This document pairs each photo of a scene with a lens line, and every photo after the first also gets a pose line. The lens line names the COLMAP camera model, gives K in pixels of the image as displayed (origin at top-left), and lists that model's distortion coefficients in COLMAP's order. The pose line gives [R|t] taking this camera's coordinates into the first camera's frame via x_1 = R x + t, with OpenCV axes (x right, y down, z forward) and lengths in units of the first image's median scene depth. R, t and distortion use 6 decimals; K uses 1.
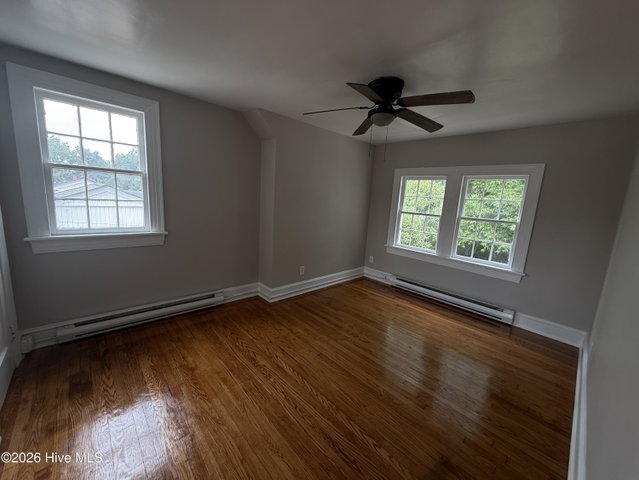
lens RADIAL K [[254.9, 0, 319.5], [0, 254.9, 240.0], [0, 0, 1]] dist [0.000938, 0.000104]
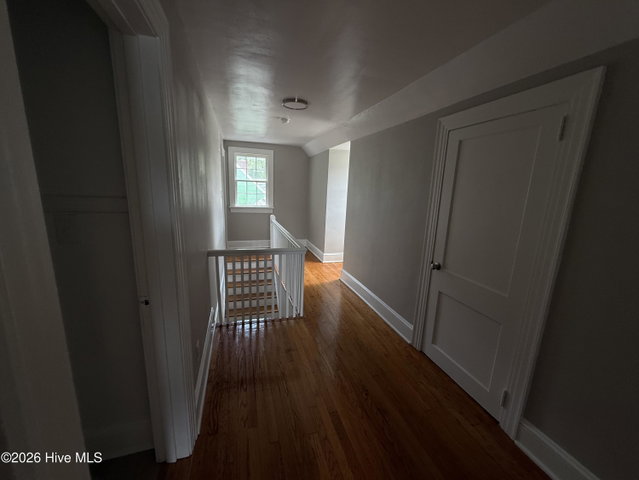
lens RADIAL K [[254.9, 0, 319.5], [0, 254.9, 240.0], [0, 0, 1]] dist [0.000938, 0.000104]
pose [[0.901390, 0.059272, -0.428932, 0.774826], [-0.057974, 0.998188, 0.016104, 0.205779], [0.429109, 0.010351, 0.903193, -0.882950]]
